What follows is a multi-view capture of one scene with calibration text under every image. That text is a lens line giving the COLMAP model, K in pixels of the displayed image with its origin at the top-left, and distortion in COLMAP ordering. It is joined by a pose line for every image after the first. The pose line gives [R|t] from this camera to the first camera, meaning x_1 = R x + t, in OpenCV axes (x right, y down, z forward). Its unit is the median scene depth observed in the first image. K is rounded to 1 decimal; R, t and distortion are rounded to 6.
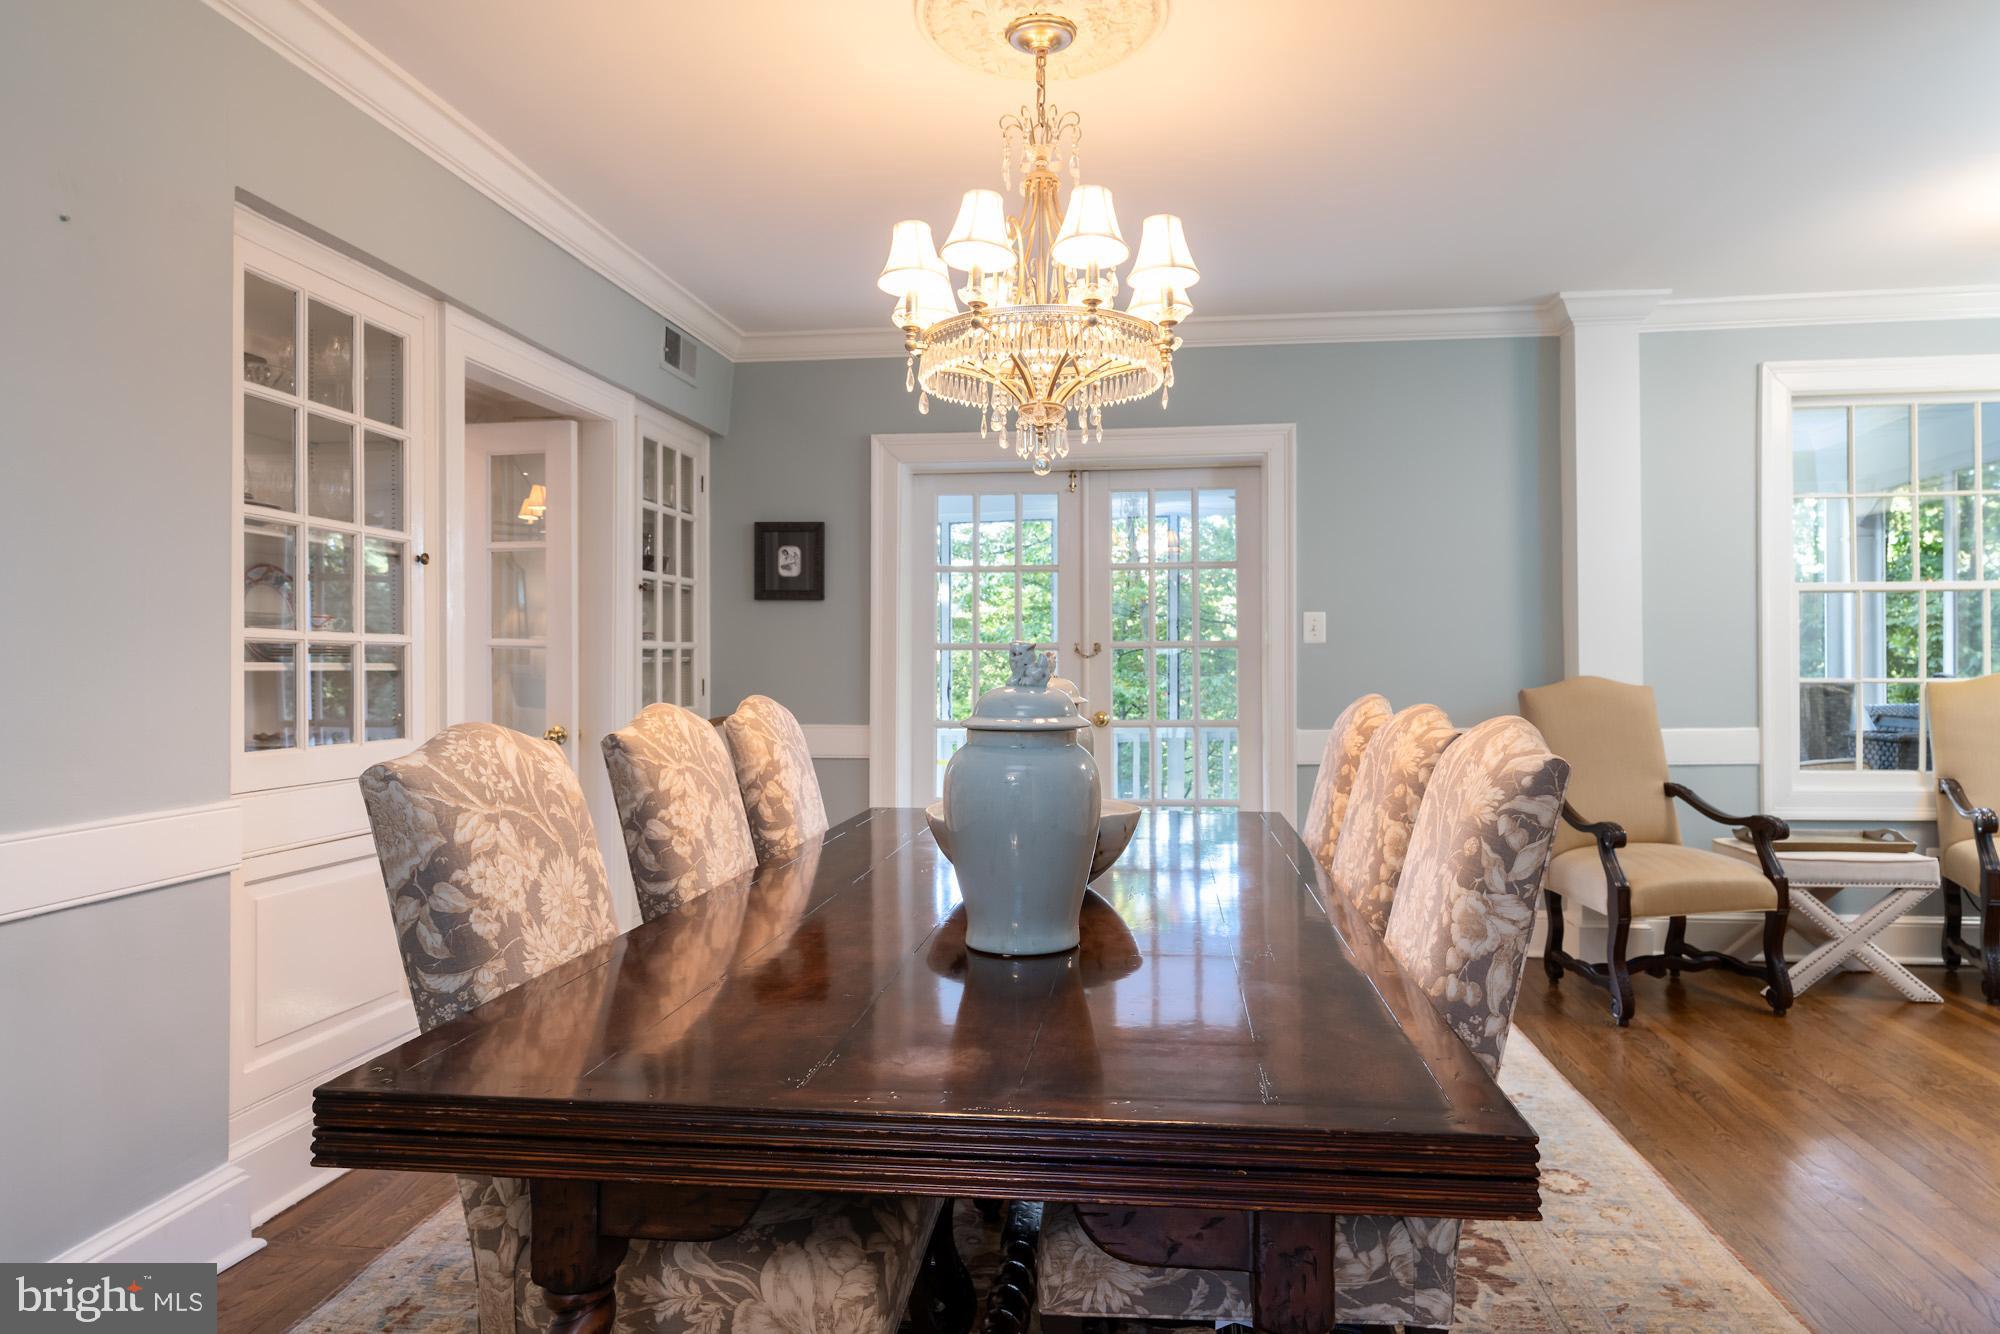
lens RADIAL K [[1214.9, 0, 1013.3], [0, 1214.9, 664.9], [0, 0, 1]] dist [-0.003342, 0.000539]
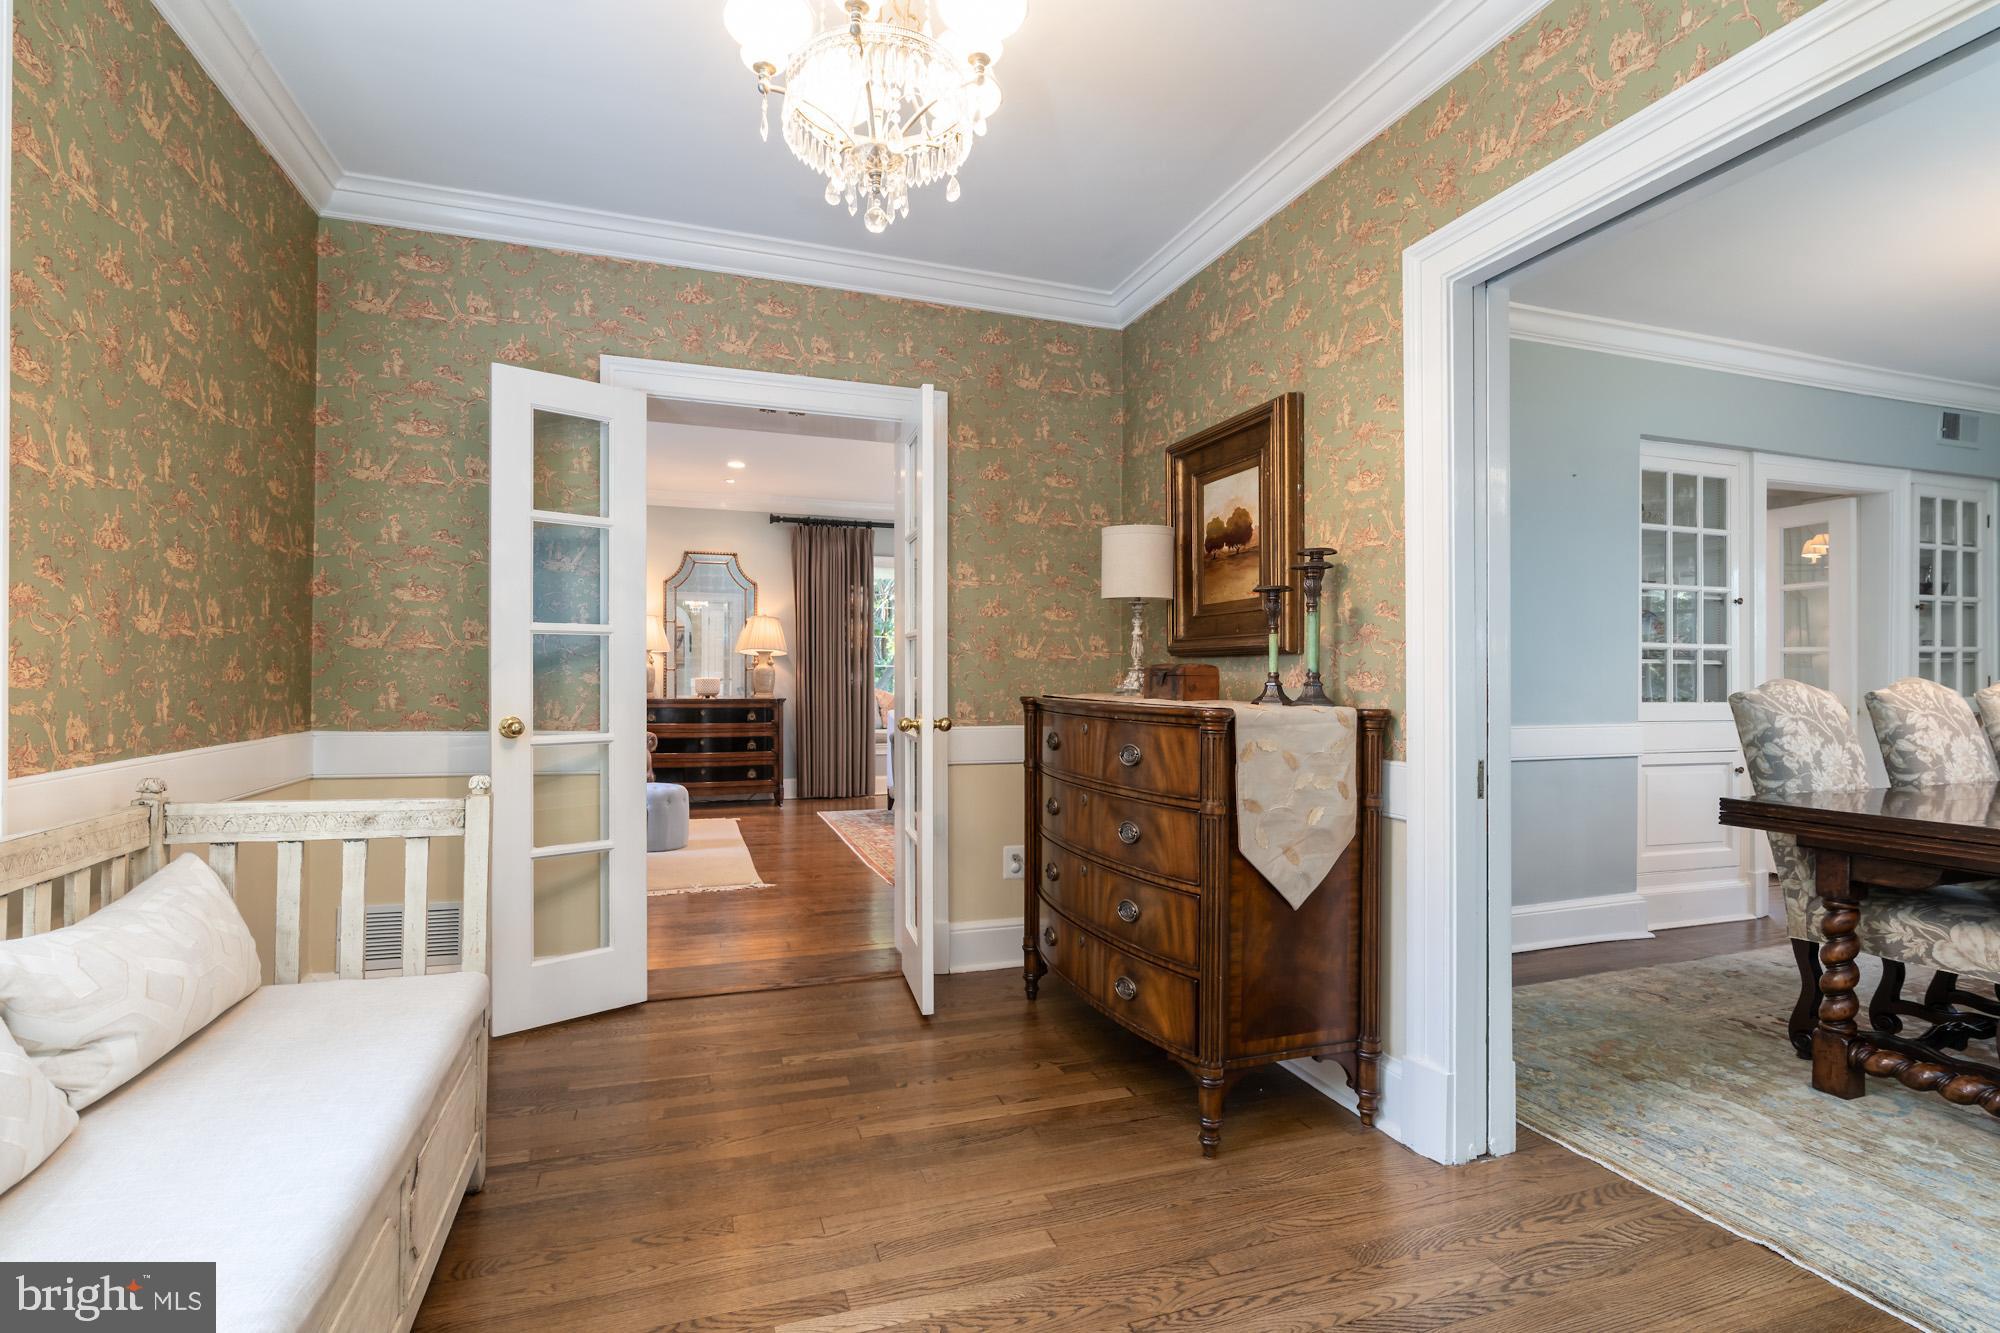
lens RADIAL K [[913.7, 0, 976.7], [0, 913.7, 678.3], [0, 0, 1]] dist [-0.001162, 0.000746]
pose [[0.434657, 0.000891, -0.900596, 0.270566], [-0.003103, 0.999995, -0.000509, 0.034022], [0.900591, 0.003016, 0.434657, -0.682170]]
